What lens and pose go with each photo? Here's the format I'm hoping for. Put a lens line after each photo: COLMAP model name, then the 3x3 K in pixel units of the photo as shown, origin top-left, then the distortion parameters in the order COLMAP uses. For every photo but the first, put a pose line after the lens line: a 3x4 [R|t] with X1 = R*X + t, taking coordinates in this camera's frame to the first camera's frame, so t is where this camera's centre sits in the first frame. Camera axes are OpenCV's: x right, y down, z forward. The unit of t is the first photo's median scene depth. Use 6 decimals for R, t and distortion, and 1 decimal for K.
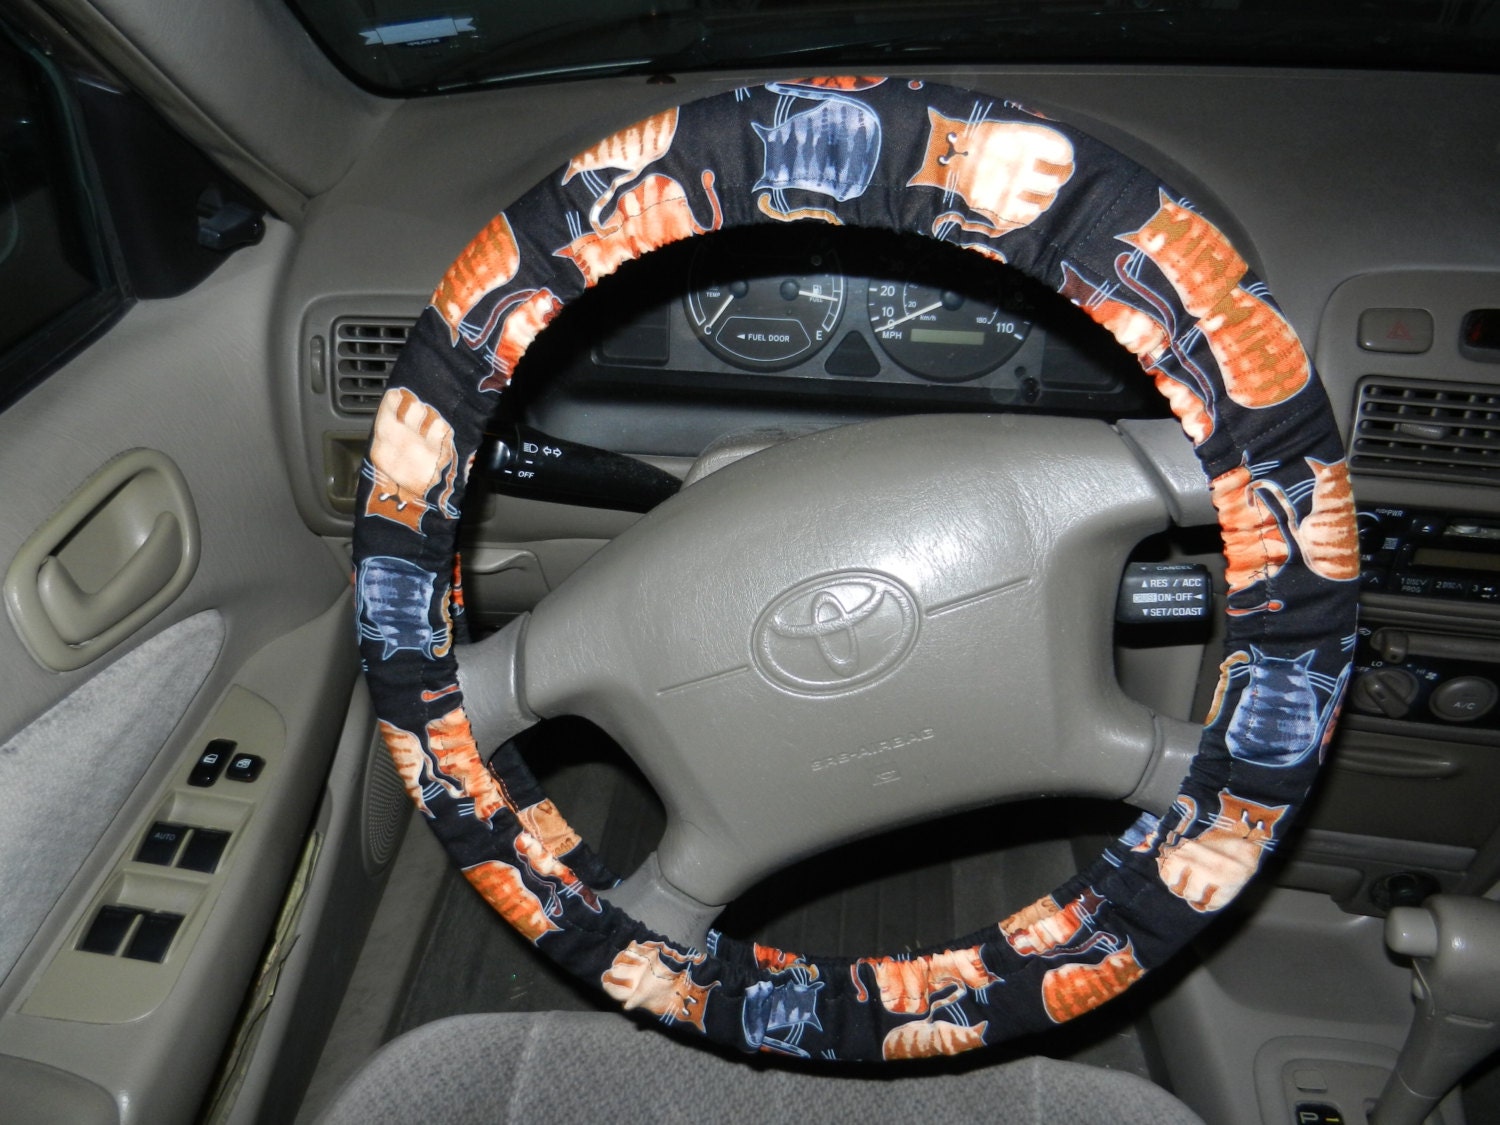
lens RADIAL K [[1124.4, 0, 757.0], [0, 1124.4, 564.3], [0, 0, 1]] dist [0.023555, -0.008183]
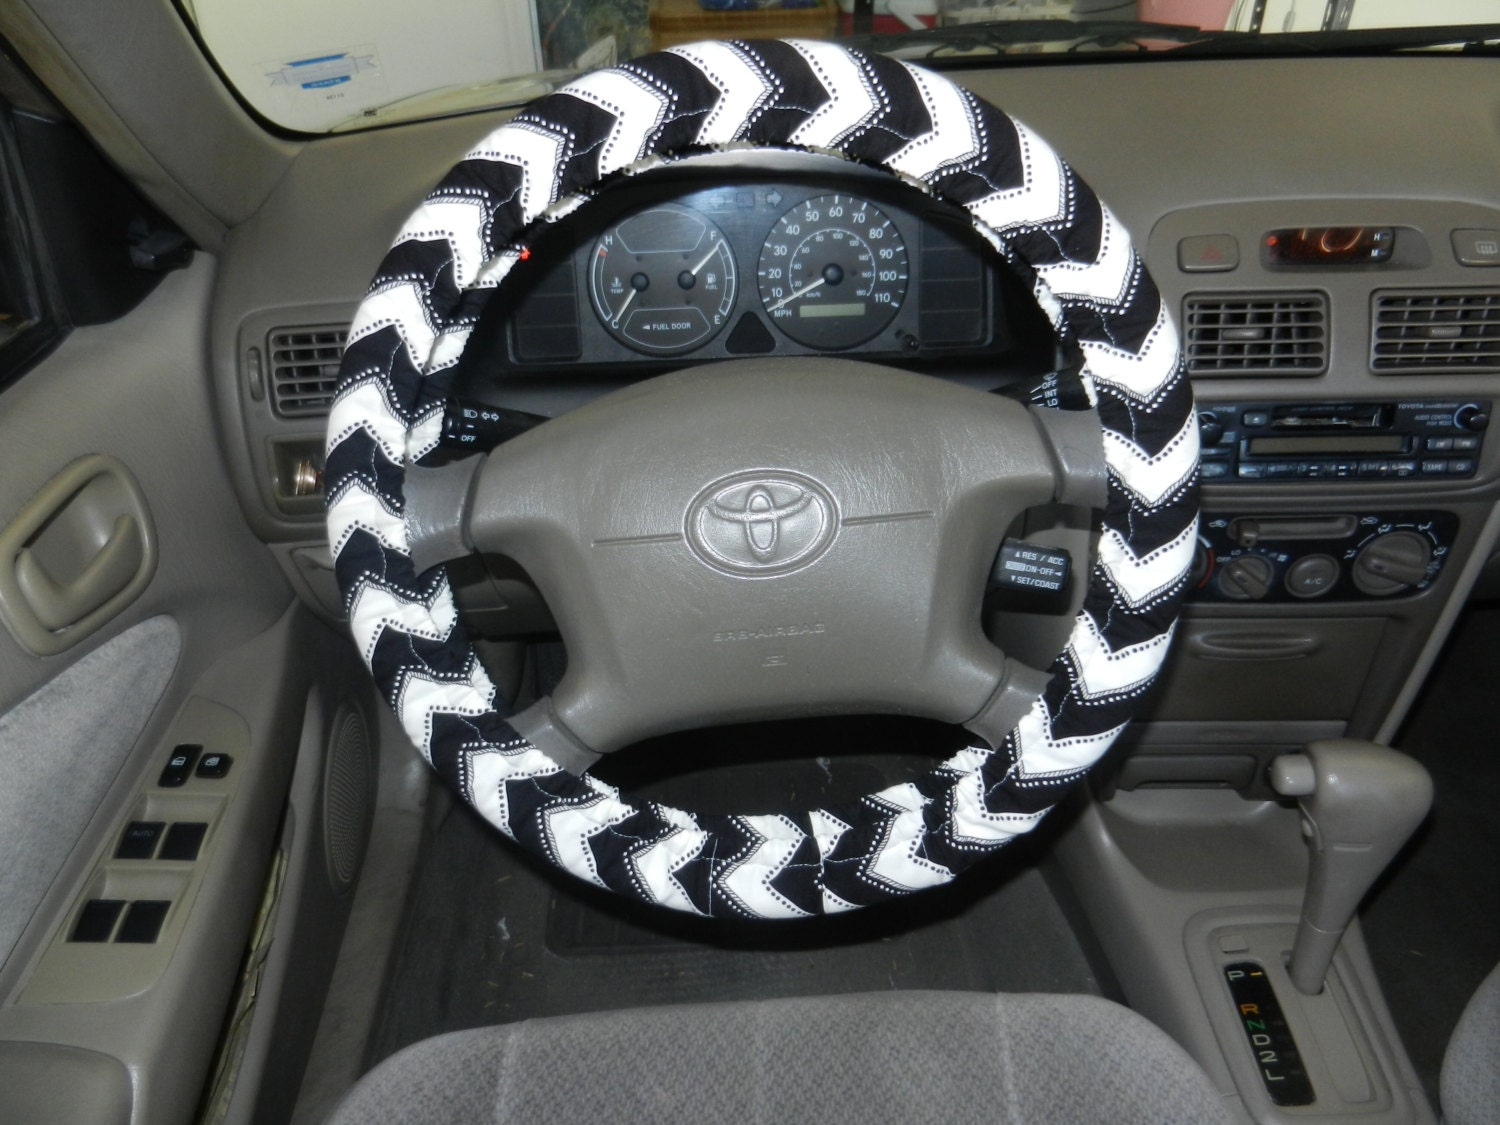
lens RADIAL K [[1124.4, 0, 772.3], [0, 1124.4, 570.3], [0, 0, 1]] dist [0.023555, -0.008183]
pose [[0.990313, -0.105273, 0.090544, -0.016945], [0.110181, 0.992601, -0.051024, 0.102402], [-0.084503, 0.060506, 0.994584, -0.080450]]
